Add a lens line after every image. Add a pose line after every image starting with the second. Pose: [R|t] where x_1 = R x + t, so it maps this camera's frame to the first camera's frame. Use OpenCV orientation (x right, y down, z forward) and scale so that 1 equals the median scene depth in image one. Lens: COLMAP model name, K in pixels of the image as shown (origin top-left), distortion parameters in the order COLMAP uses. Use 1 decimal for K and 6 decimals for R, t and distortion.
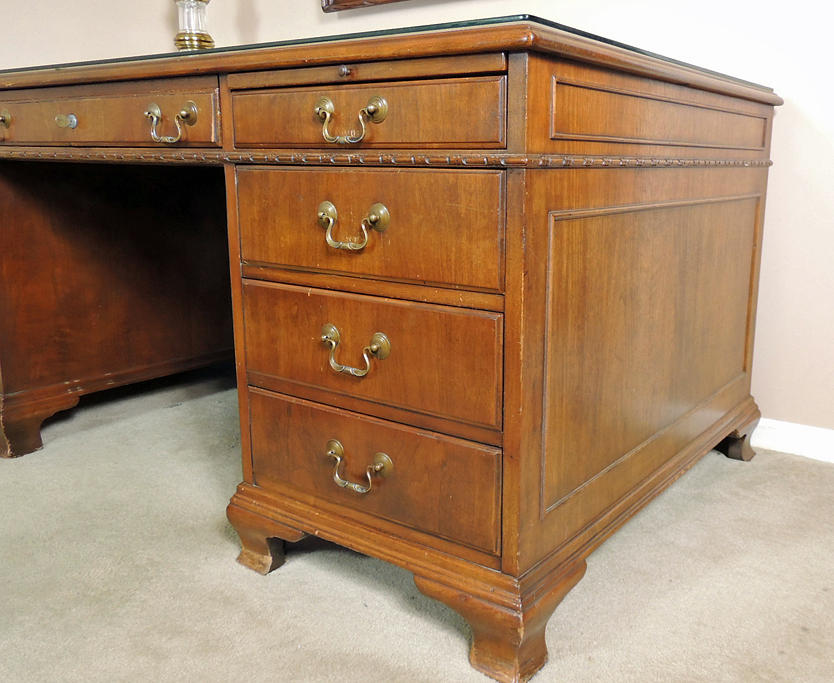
lens RADIAL K [[793.4, 0, 501.6], [0, 793.4, 338.5], [0, 0, 1]] dist [-0.044759, -0.009406]
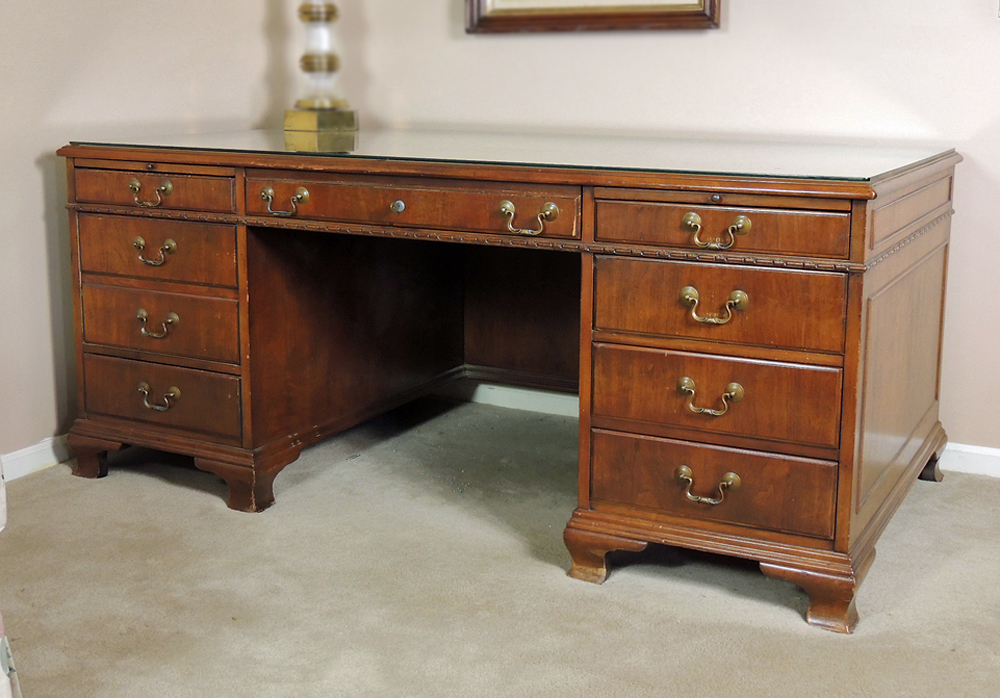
lens RADIAL K [[1297.7, 0, 499.7], [0, 1297.7, 299.1], [0, 0, 1]] dist [-0.057367, -0.066643]
pose [[0.993795, -0.028708, 0.107455, -0.727950], [0.033120, 0.998671, -0.039498, -0.070514], [-0.106179, 0.042812, 0.993425, -1.083212]]
